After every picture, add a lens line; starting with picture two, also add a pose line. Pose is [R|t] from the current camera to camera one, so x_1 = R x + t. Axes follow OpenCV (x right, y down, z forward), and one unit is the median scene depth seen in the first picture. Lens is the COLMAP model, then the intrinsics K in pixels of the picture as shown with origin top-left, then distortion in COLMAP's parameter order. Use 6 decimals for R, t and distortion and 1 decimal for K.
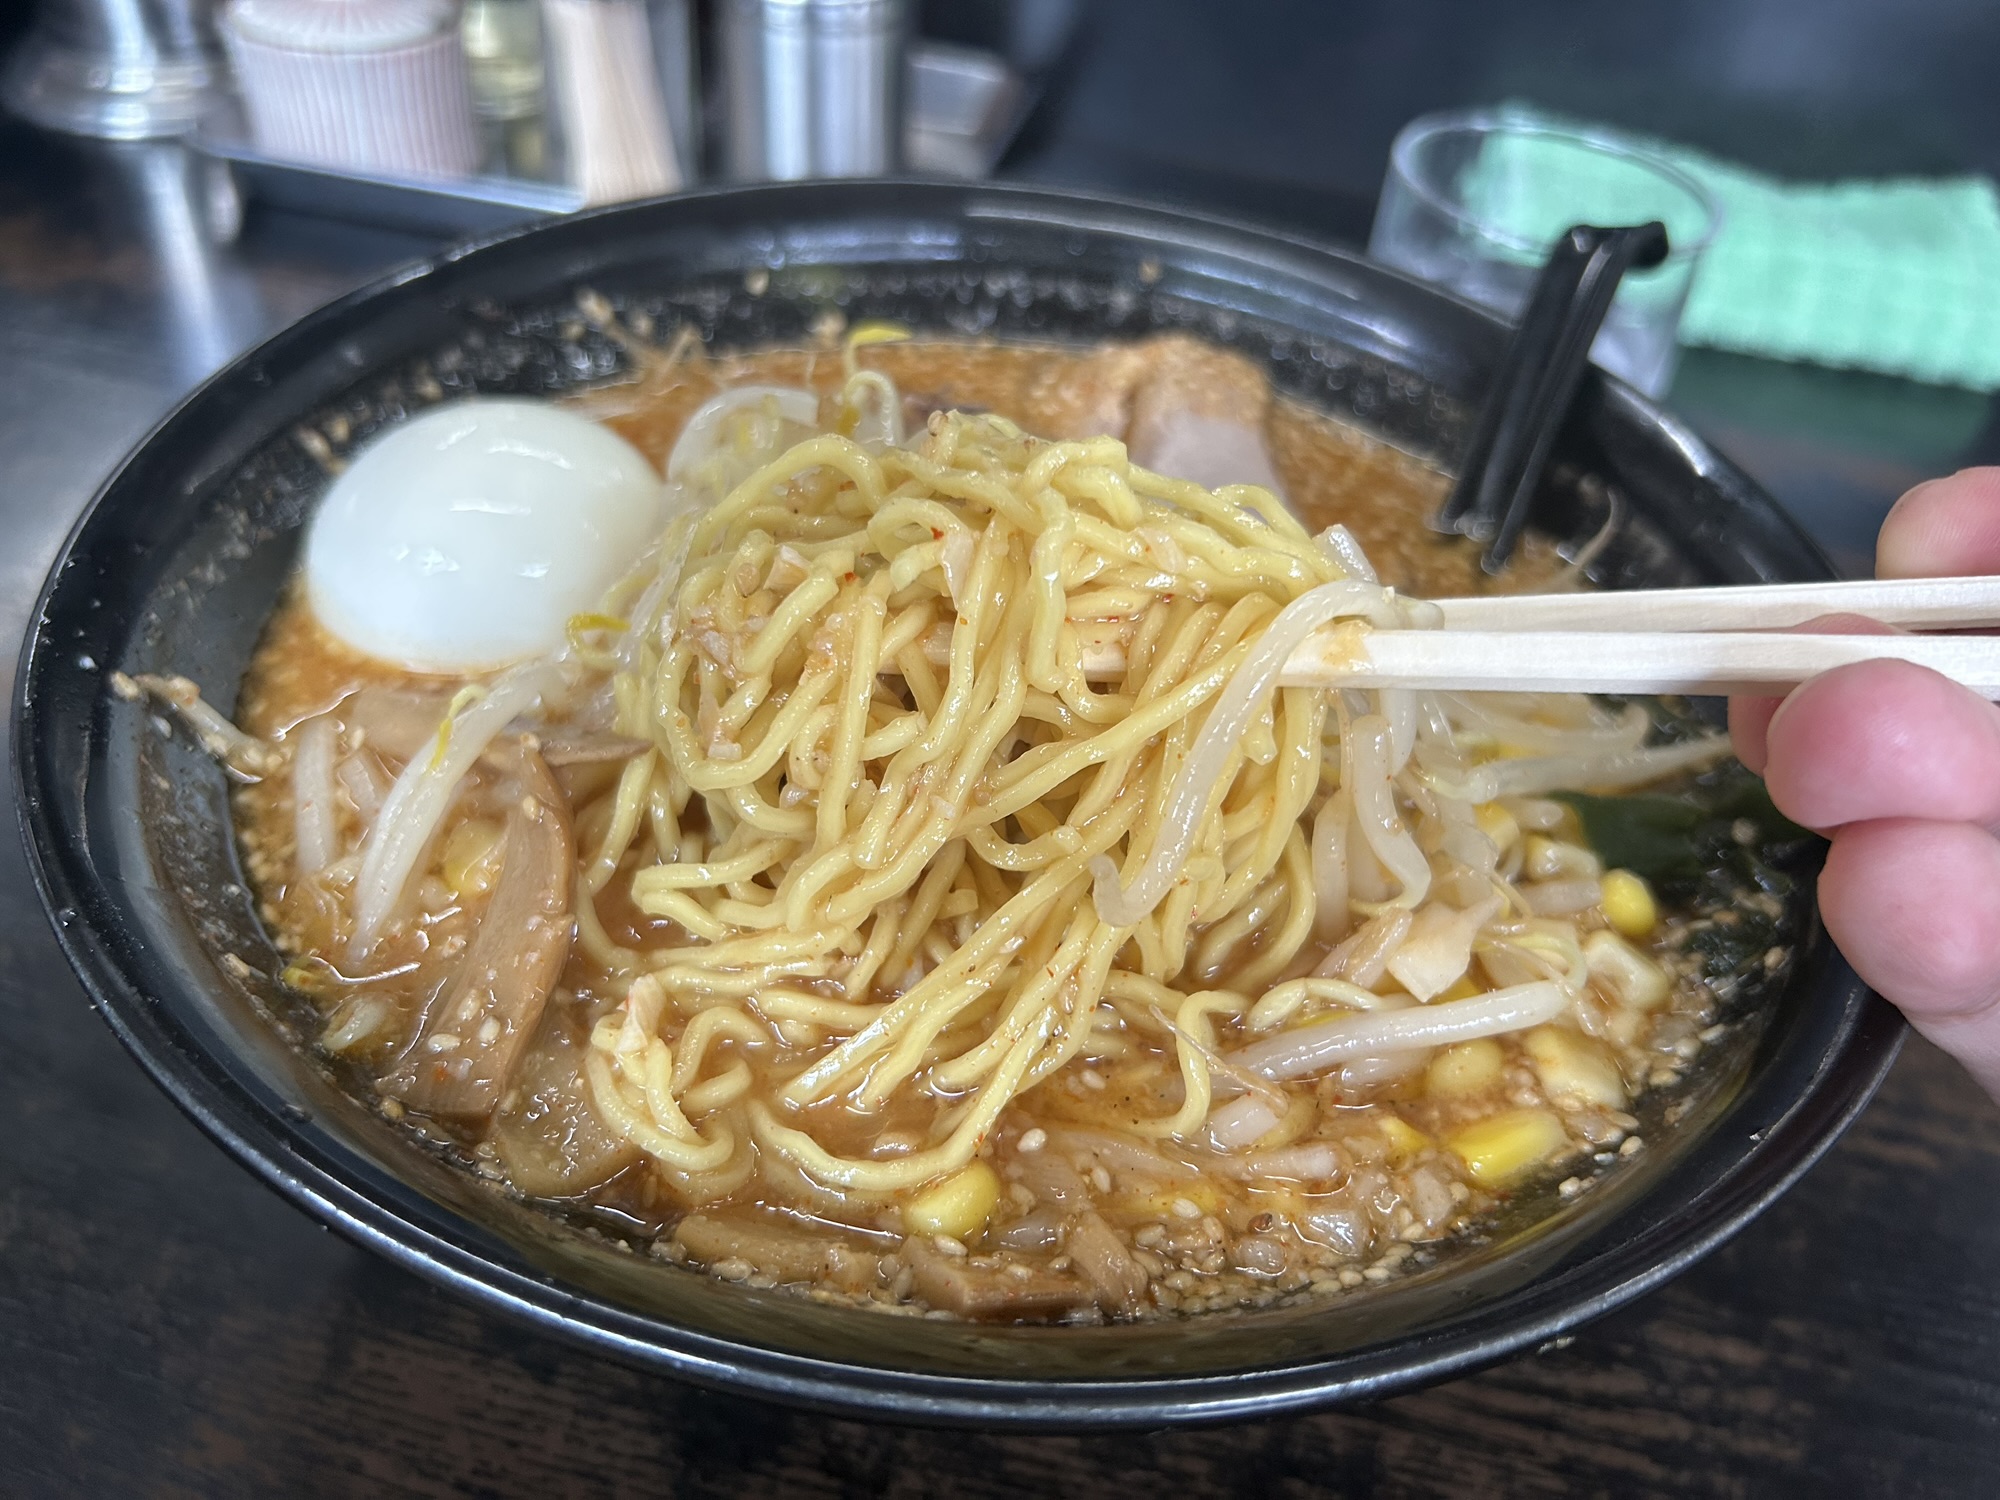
lens RADIAL K [[1526.8, 0, 1069.3], [0, 1526.8, 748.6], [0, 0, 1]] dist [-0.005510, -0.001439]
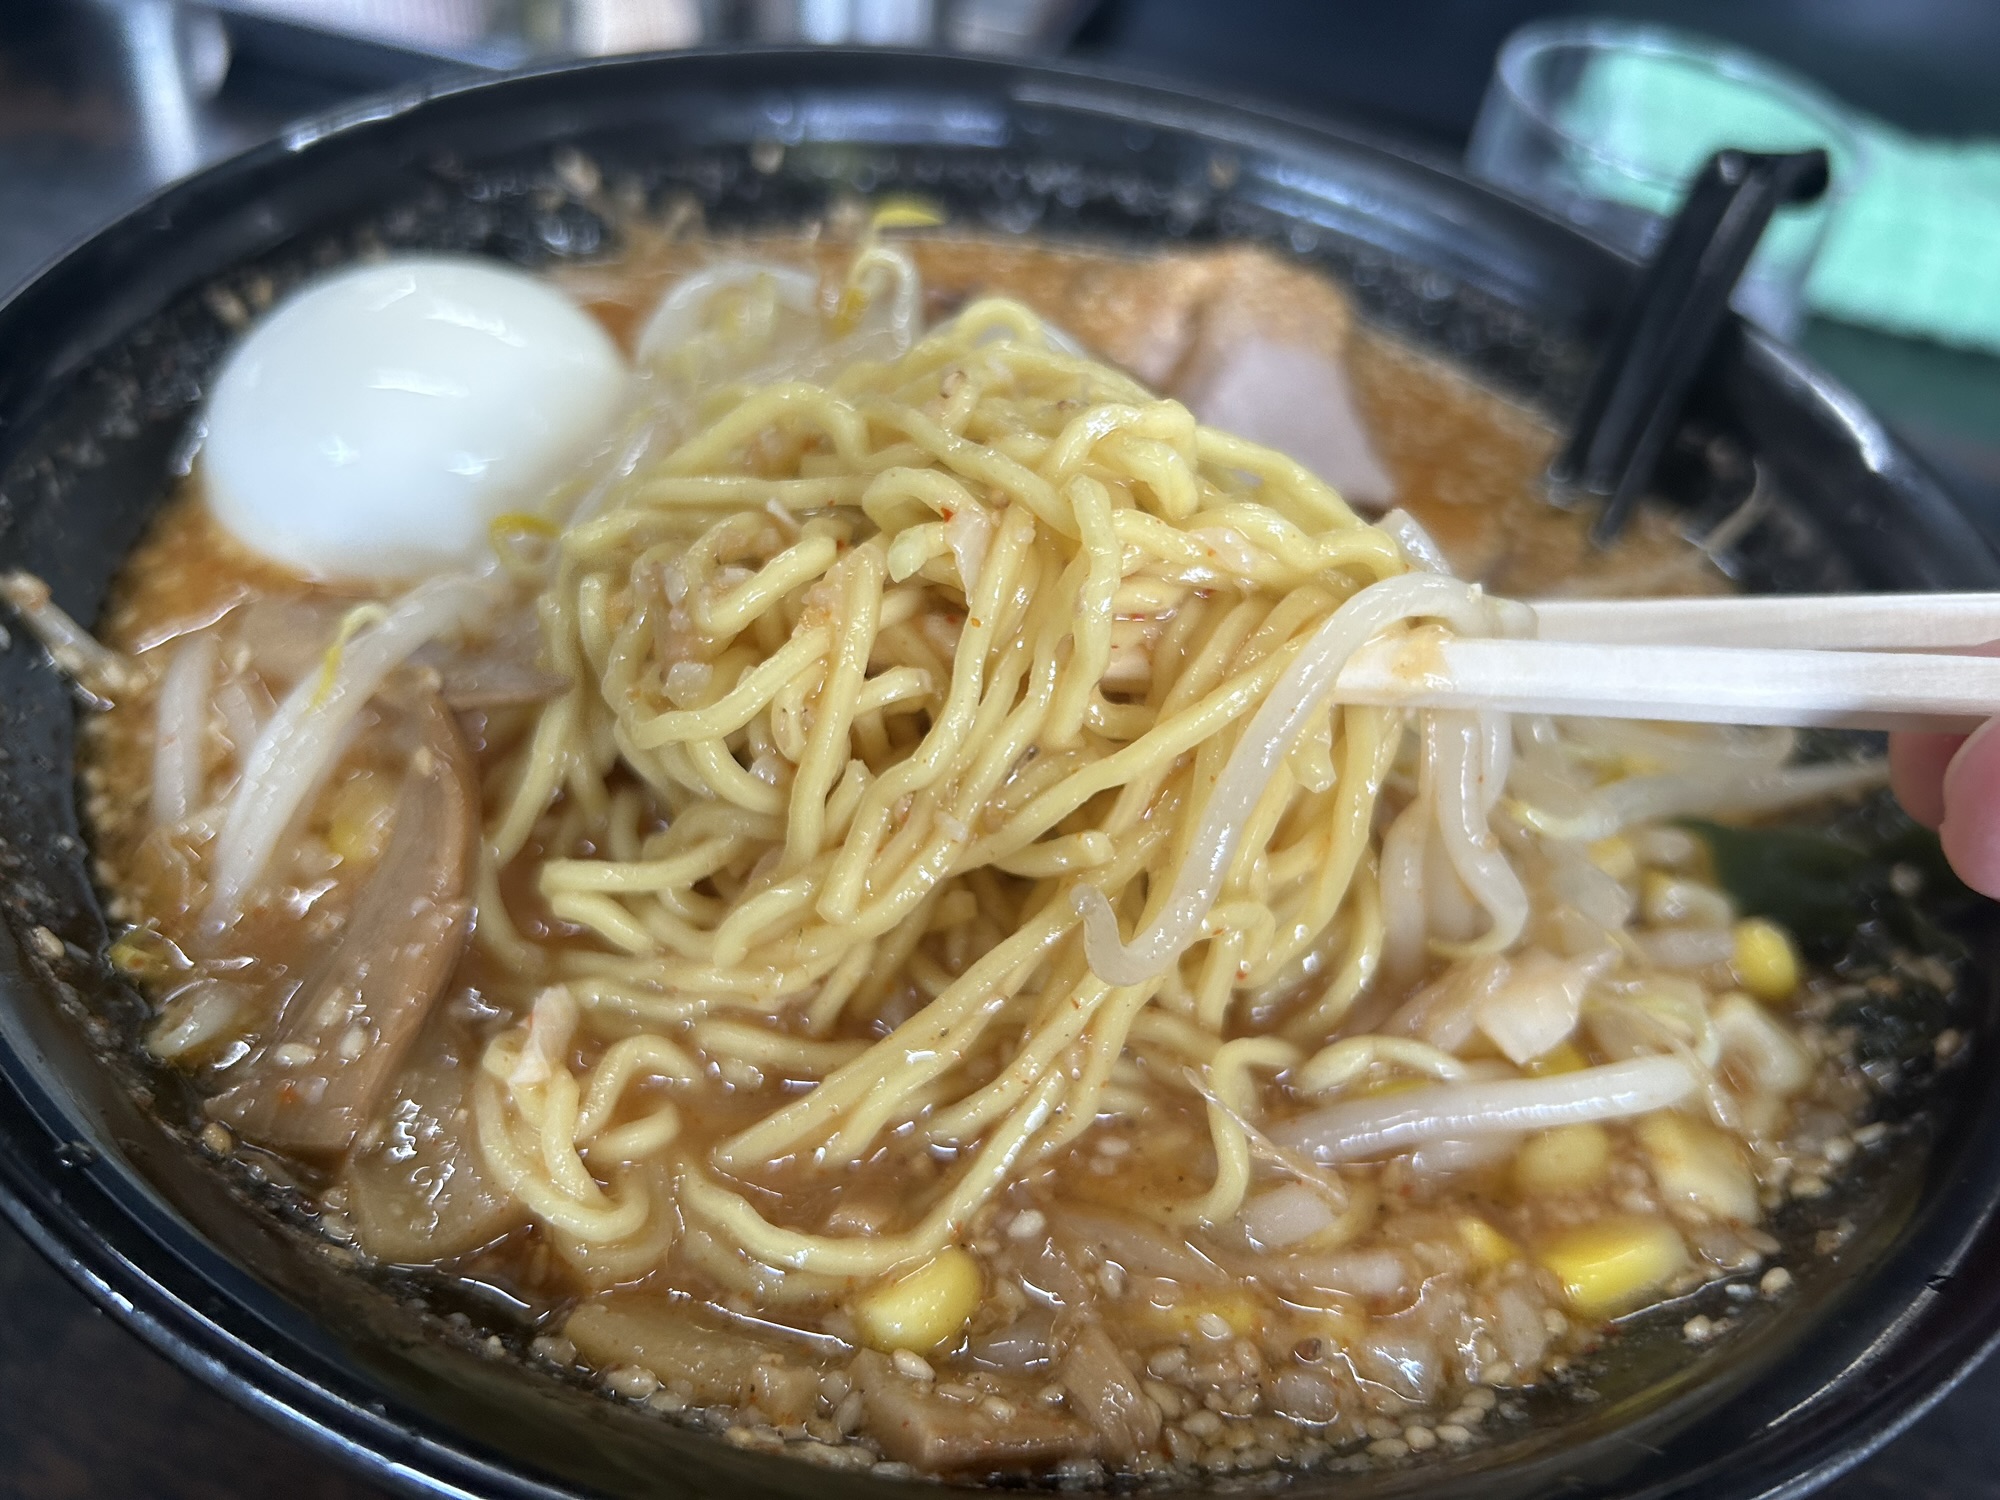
lens RADIAL K [[1516.0, 0, 1090.7], [0, 1516.0, 696.9], [0, 0, 1]] dist [0.088967, -0.167678]
pose [[0.998009, 0.062712, 0.006672, -0.012757], [-0.062736, 0.998024, 0.003449, -0.022911], [-0.006442, -0.003861, 0.999972, 0.193156]]
